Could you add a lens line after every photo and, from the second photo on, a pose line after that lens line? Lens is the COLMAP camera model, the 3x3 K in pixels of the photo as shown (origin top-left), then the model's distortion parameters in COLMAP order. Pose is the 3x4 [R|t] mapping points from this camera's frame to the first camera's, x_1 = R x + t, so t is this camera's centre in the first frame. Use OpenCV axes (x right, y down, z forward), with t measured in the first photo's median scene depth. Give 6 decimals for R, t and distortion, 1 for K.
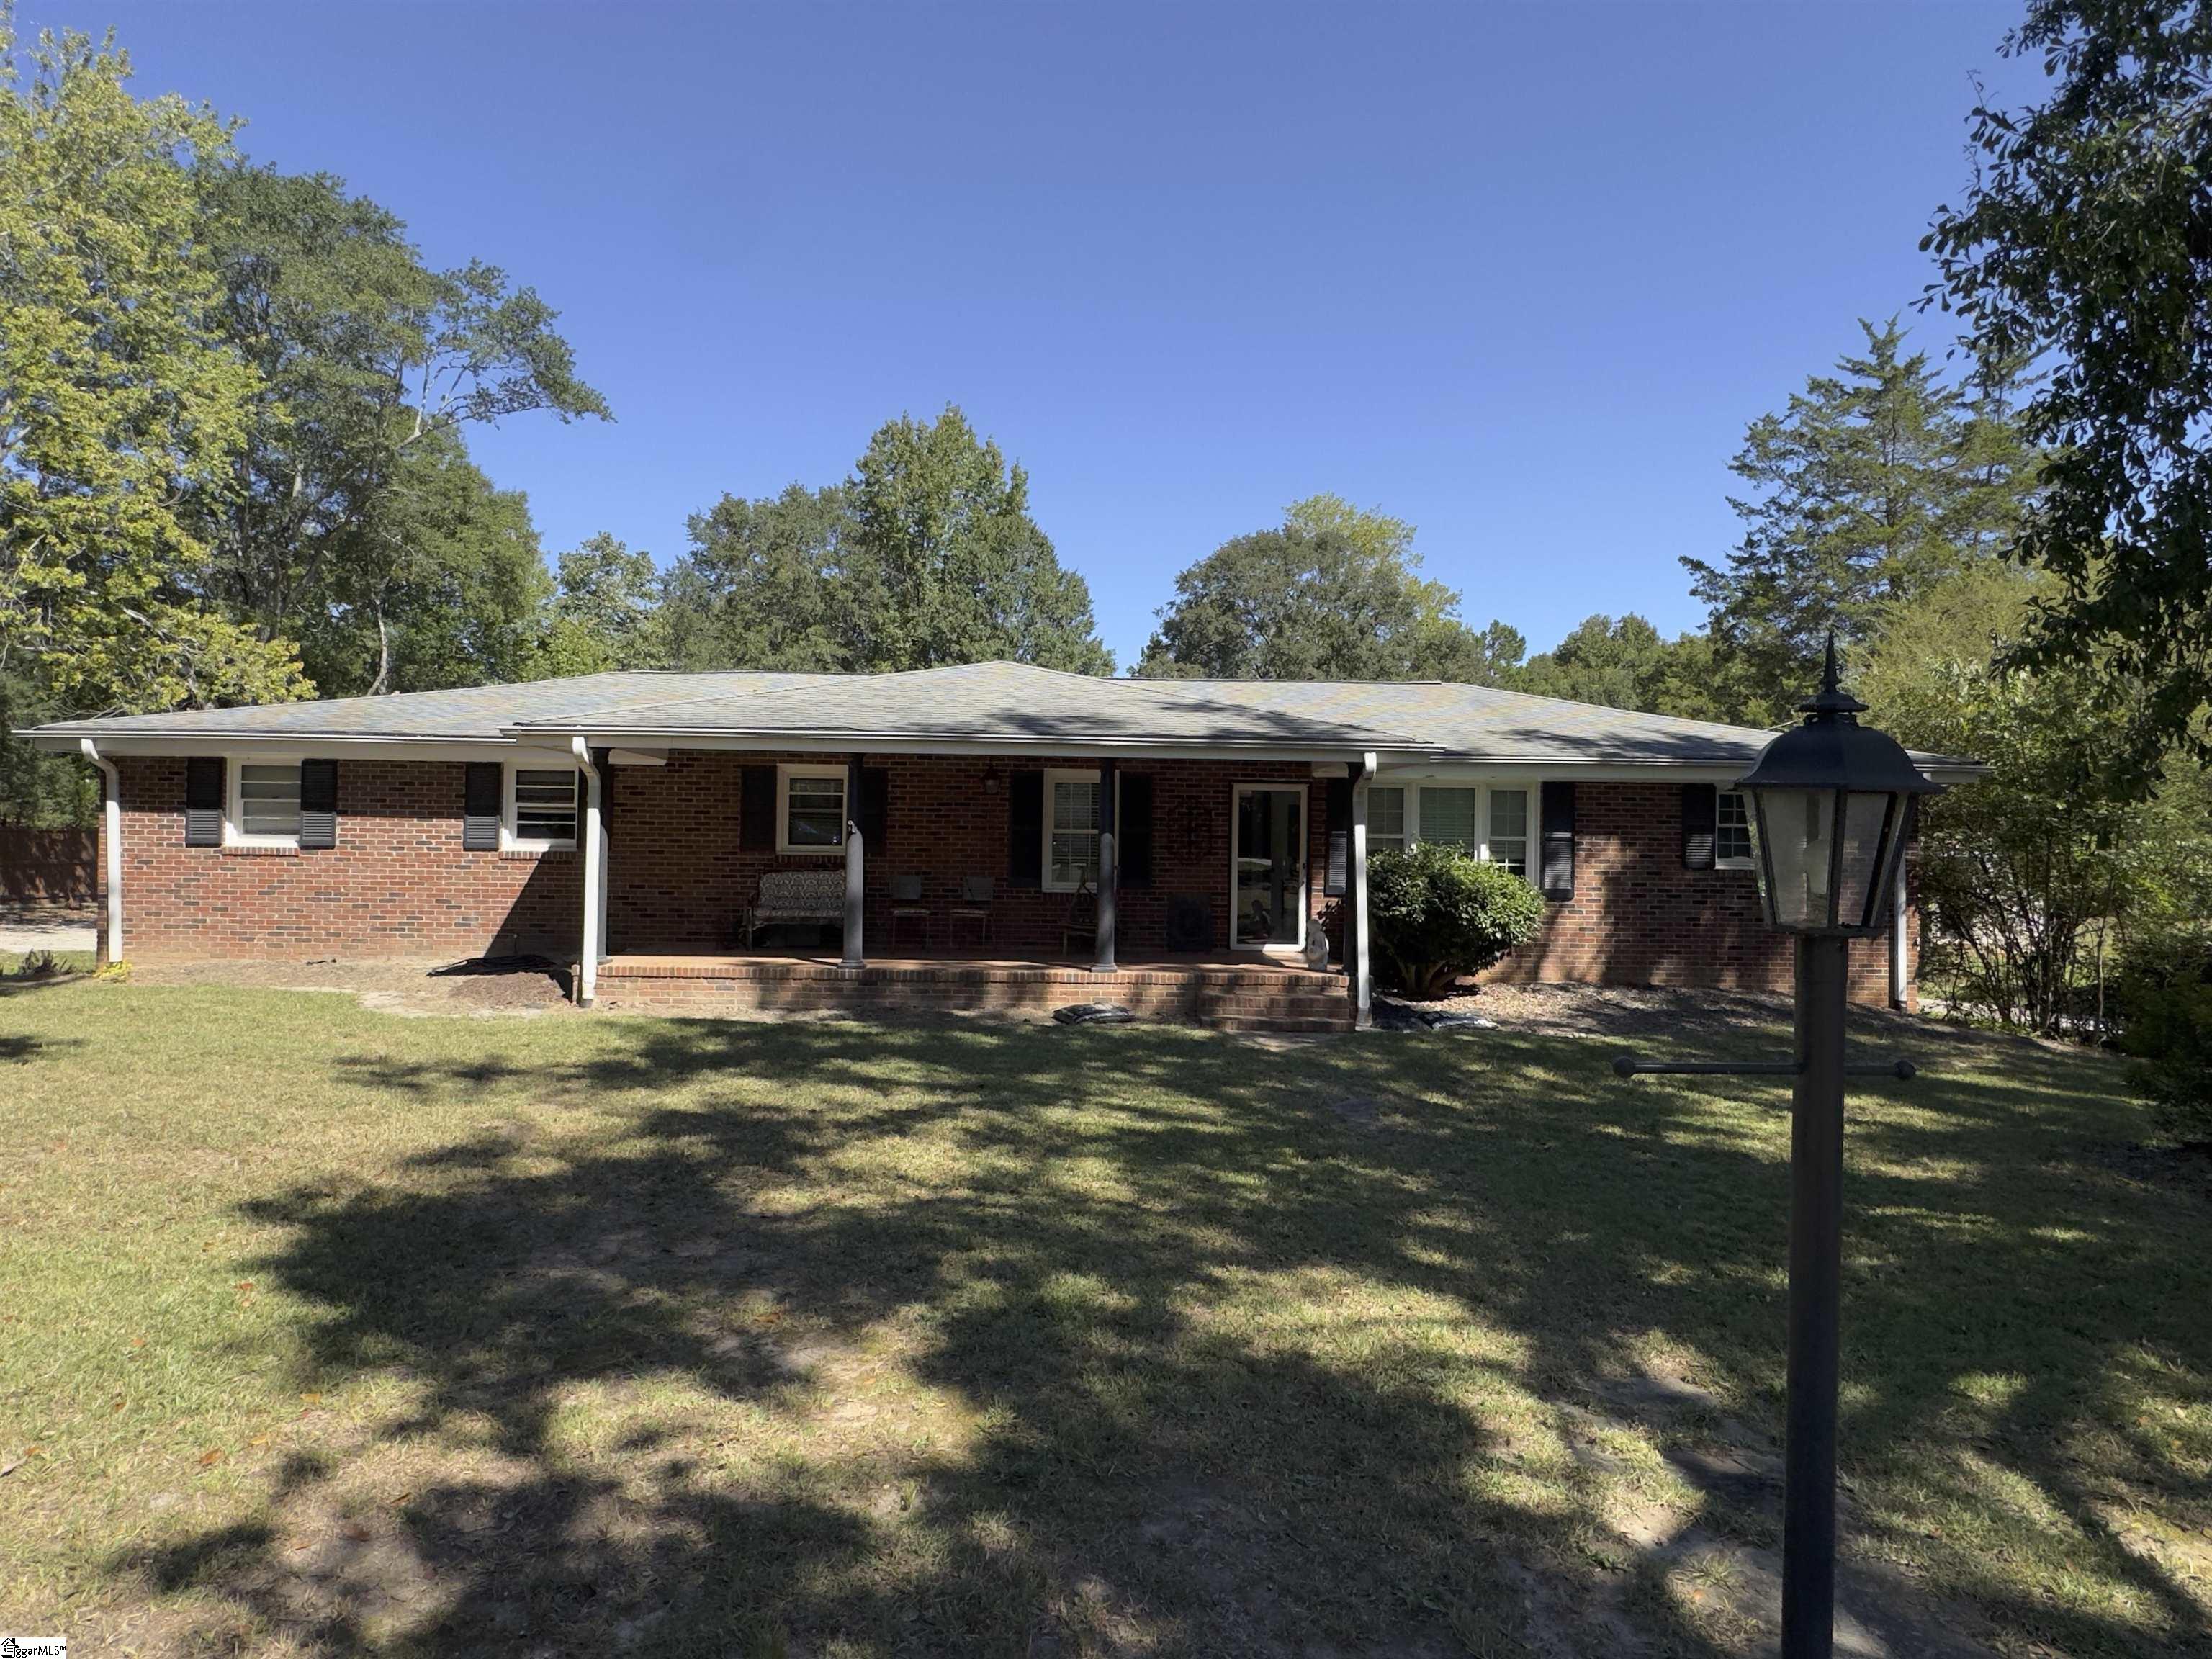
lens RADIAL K [[1246.5, 0, 1106.0], [0, 1246.5, 829.5], [0, 0, 1]] dist [-0.003047, -0.000091]
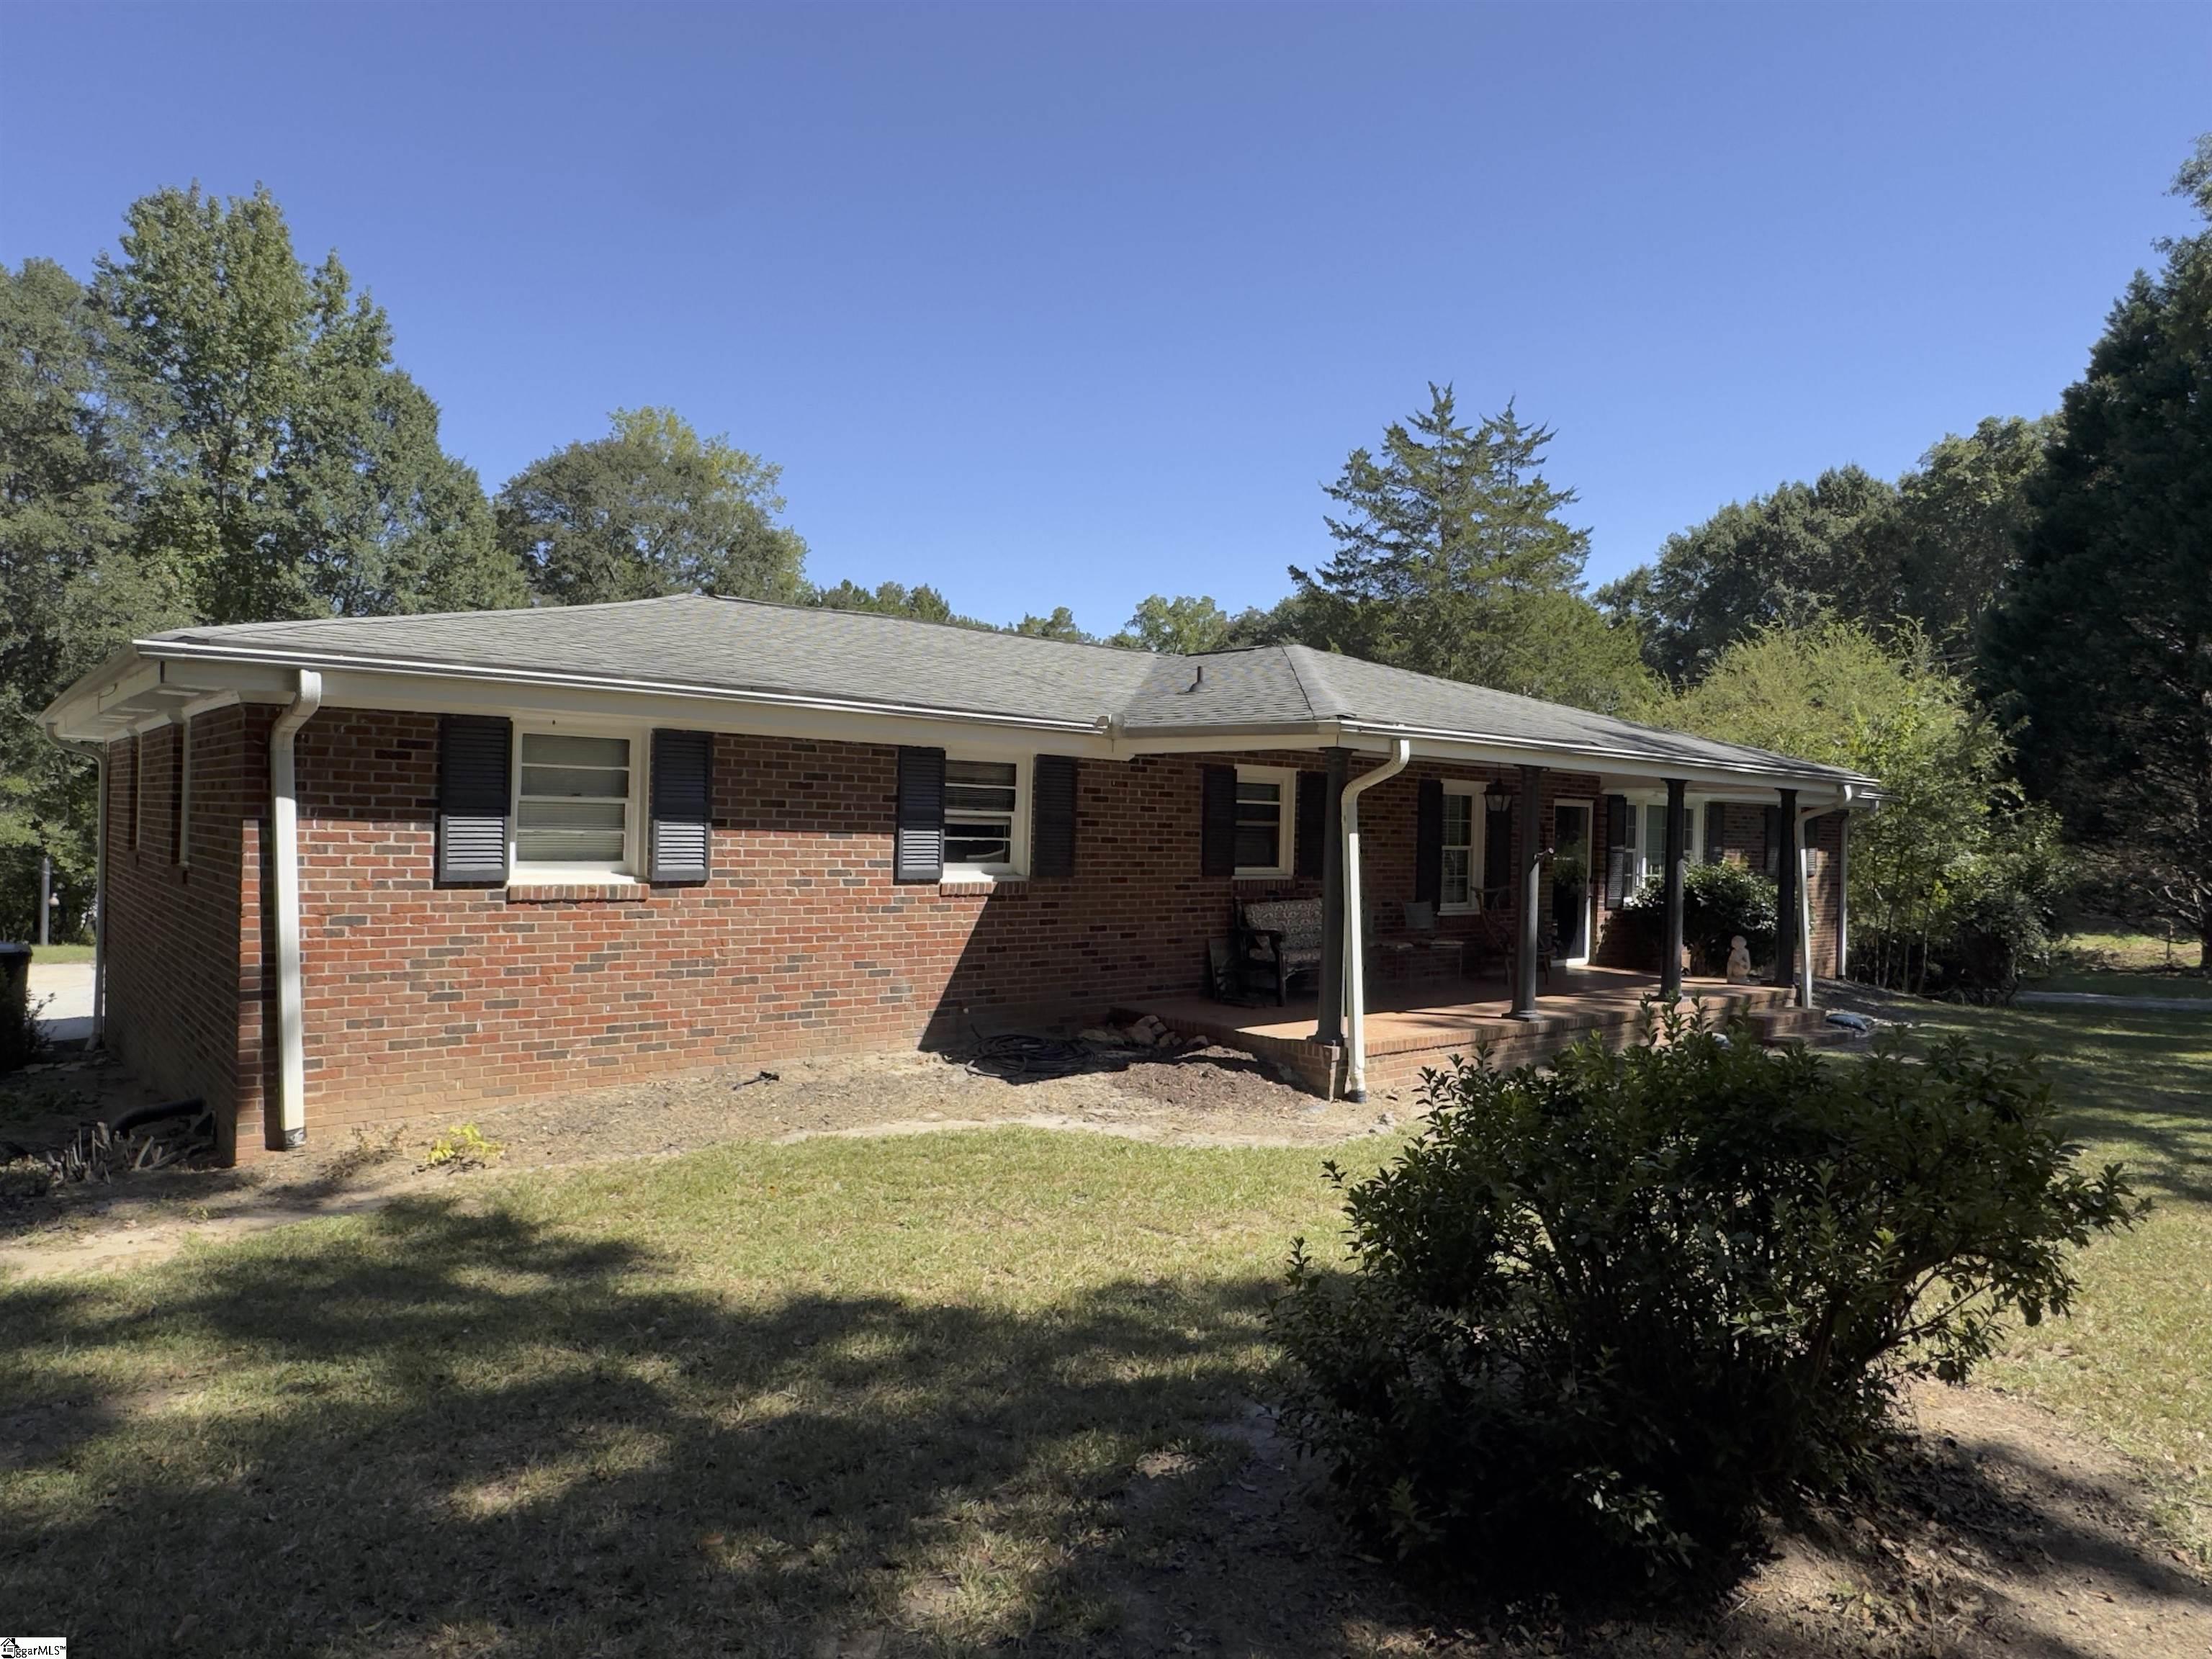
lens RADIAL K [[1351.6, 0, 1106.0], [0, 1351.6, 829.5], [0, 0, 1]] dist [0.001127, 0.001132]
pose [[0.787682, 0.004009, 0.616069, -0.856014], [-0.021349, 0.999556, 0.020792, -0.027687], [-0.615712, -0.029530, 0.787418, 0.386084]]
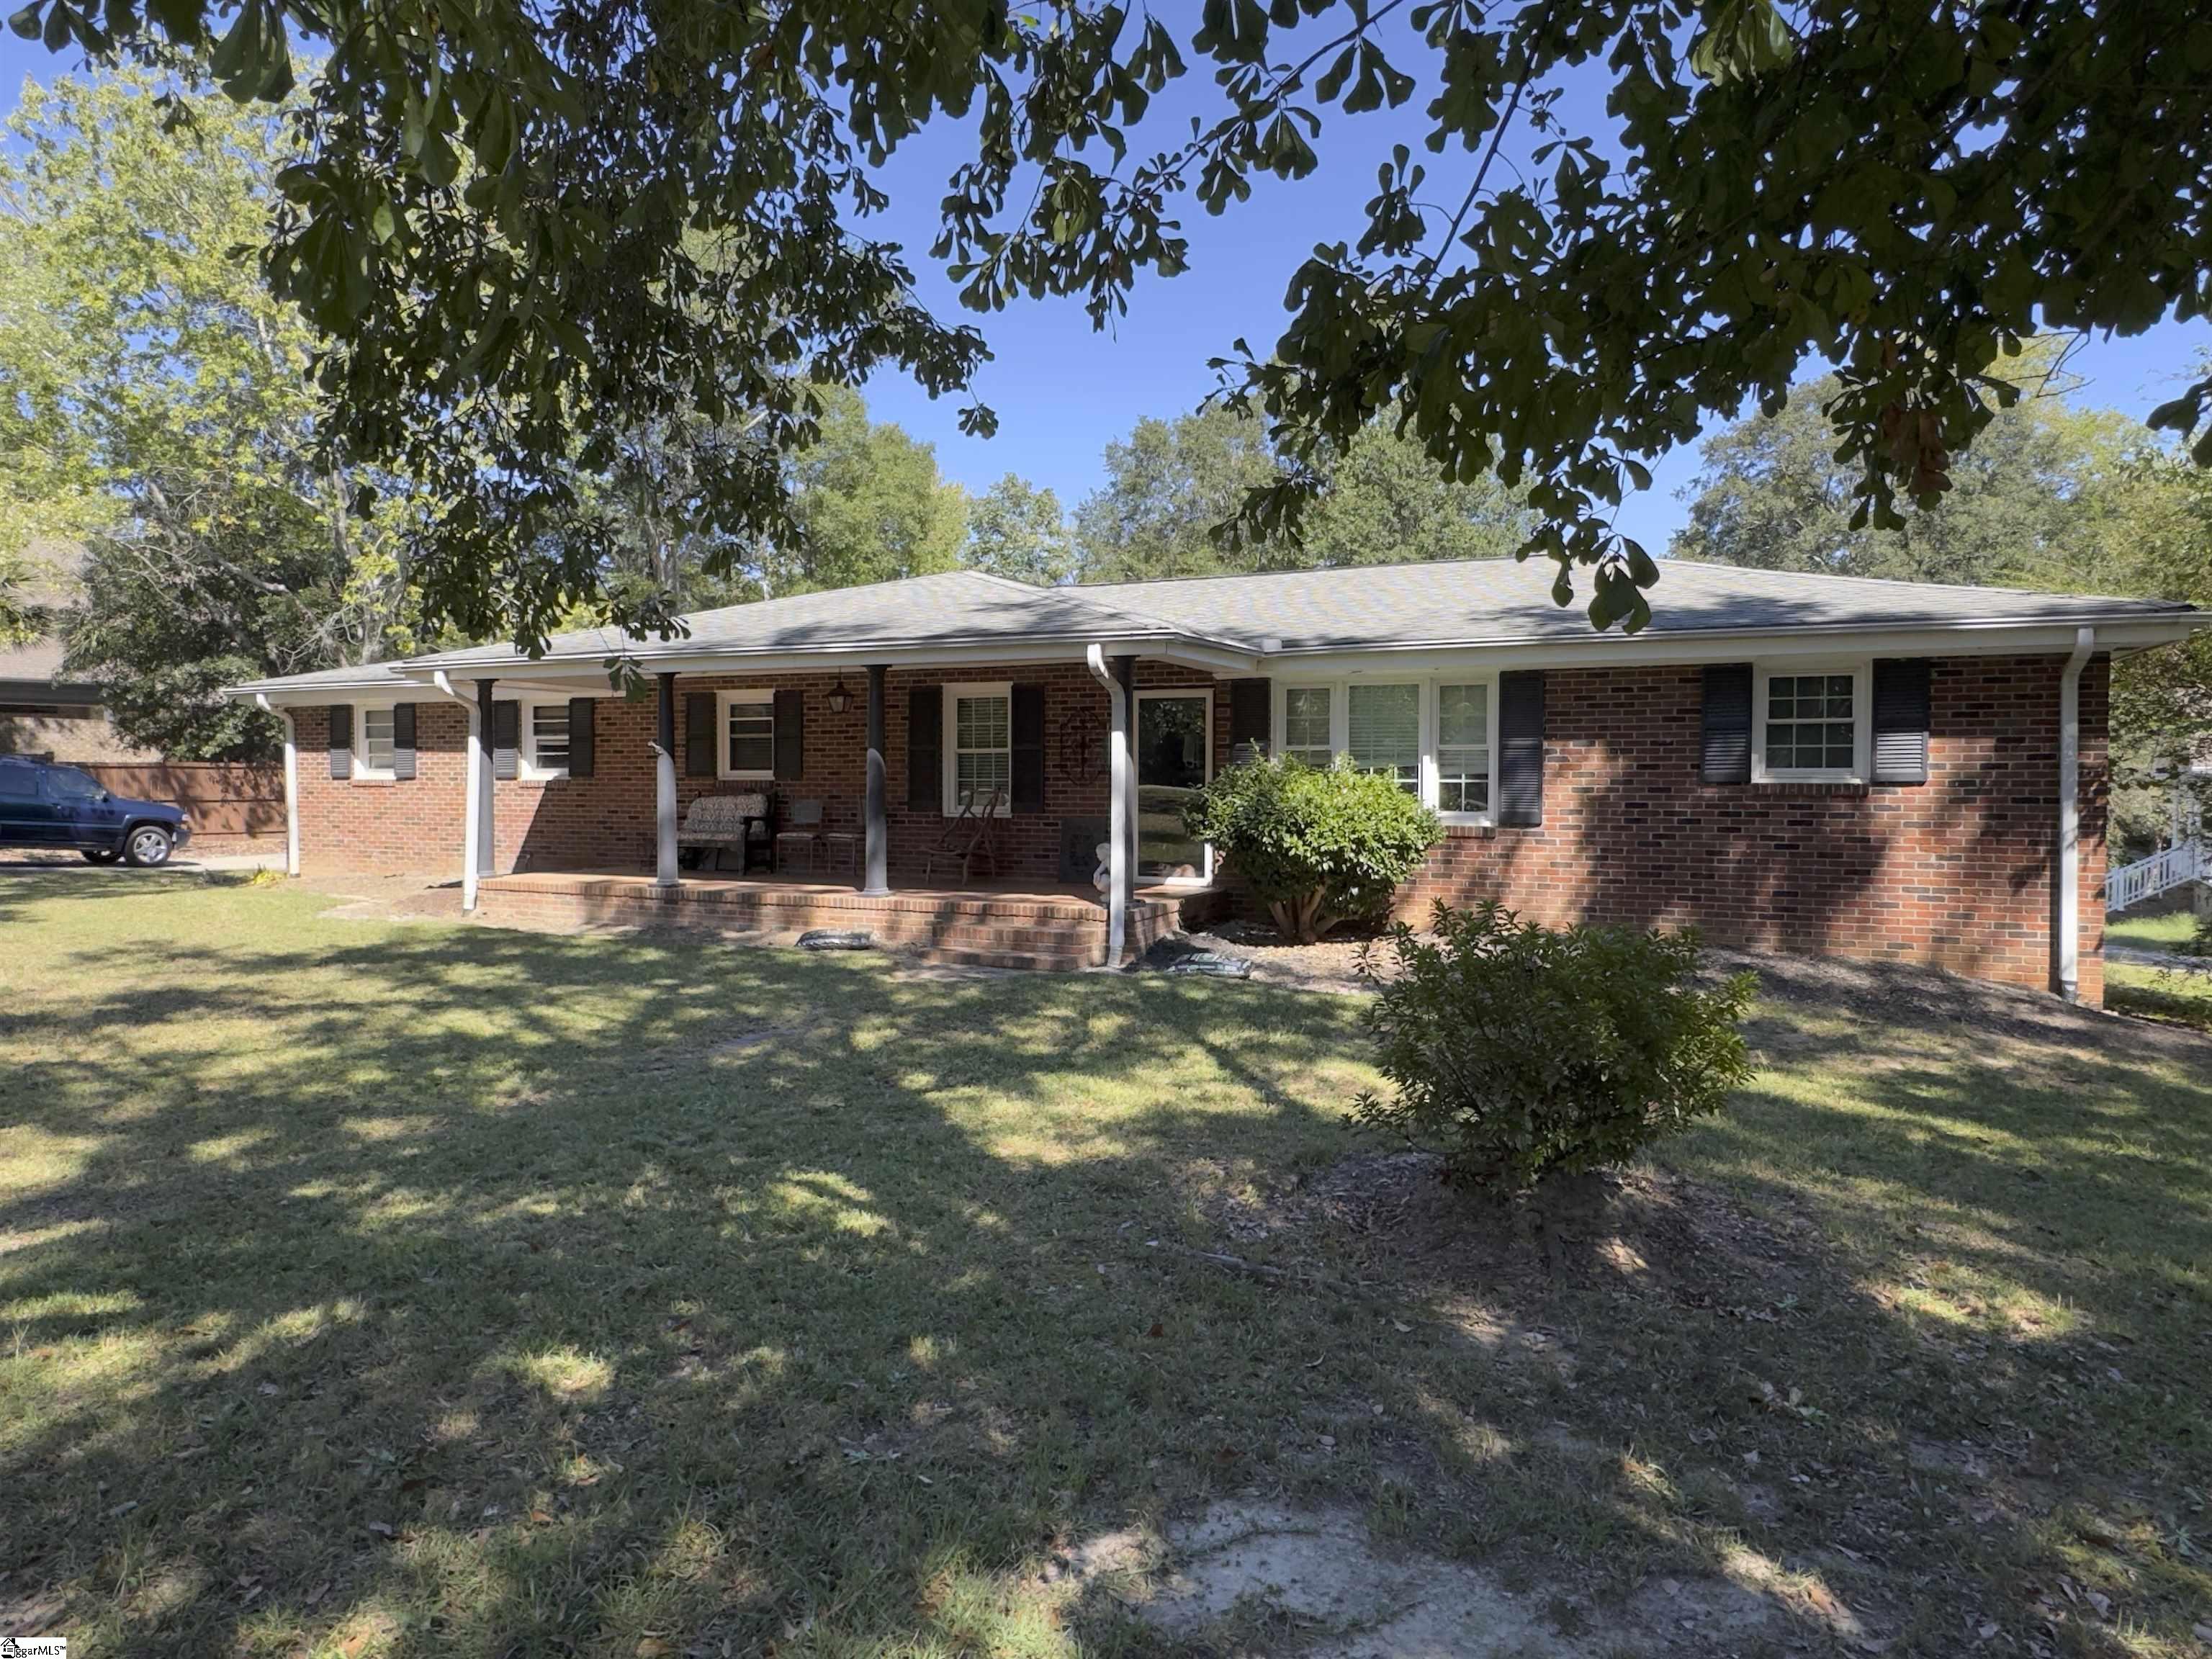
lens RADIAL K [[1375.3, 0, 1106.0], [0, 1375.3, 829.5], [0, 0, 1]] dist [-0.000999, -0.000399]
pose [[0.893687, 0.002436, -0.448684, 0.531625], [0.015409, 0.999229, 0.036117, 0.025177], [0.448426, -0.039191, 0.892960, 0.137864]]
